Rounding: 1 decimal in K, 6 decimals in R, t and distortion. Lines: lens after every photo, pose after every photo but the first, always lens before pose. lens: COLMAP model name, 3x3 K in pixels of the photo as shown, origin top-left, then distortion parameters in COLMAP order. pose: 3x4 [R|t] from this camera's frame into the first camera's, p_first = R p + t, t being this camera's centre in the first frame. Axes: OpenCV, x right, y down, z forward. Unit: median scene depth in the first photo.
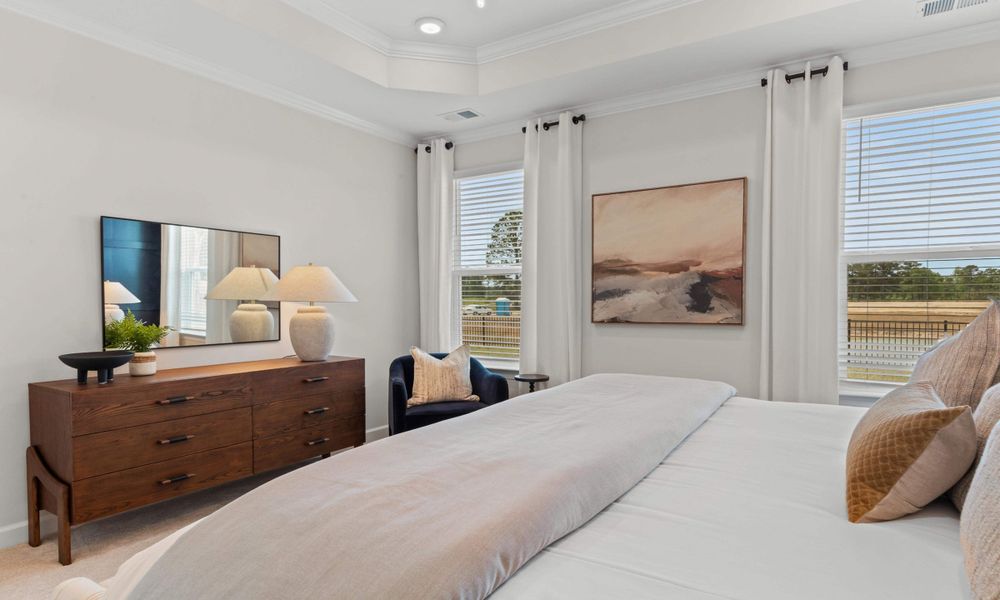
lens RADIAL K [[585.2, 0, 498.3], [0, 585.2, 312.7], [0, 0, 1]] dist [0.048445, 0.000329]
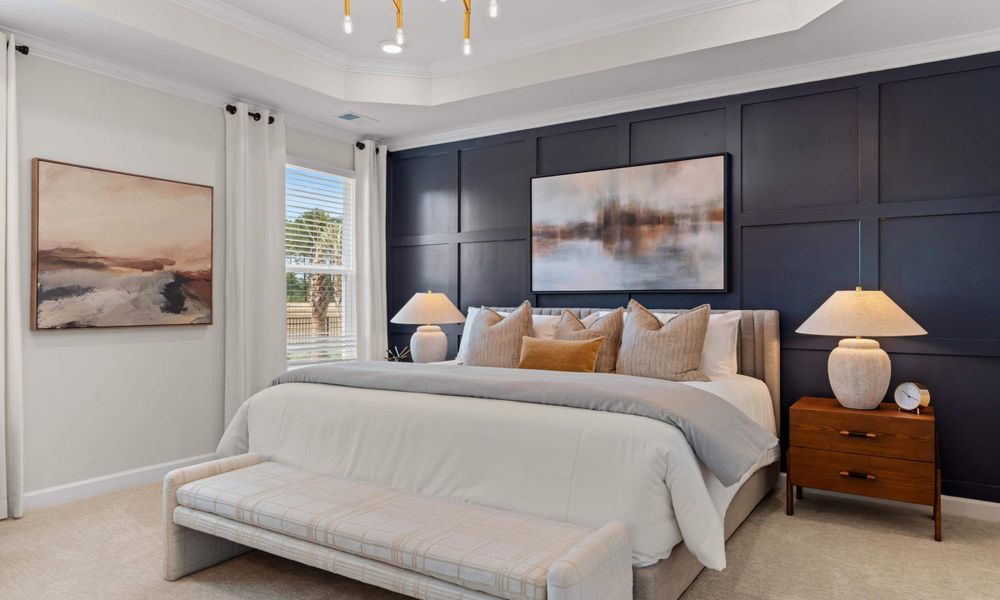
lens RADIAL K [[650.4, 0, 500.0], [0, 650.4, 300.0], [0, 0, 1]] dist [-0.002459, -0.001180]
pose [[-0.002557, 0.006955, 0.999973, -0.718813], [0.019710, 0.999782, -0.006903, -0.004340], [-0.999802, 0.019691, -0.002693, 0.456689]]
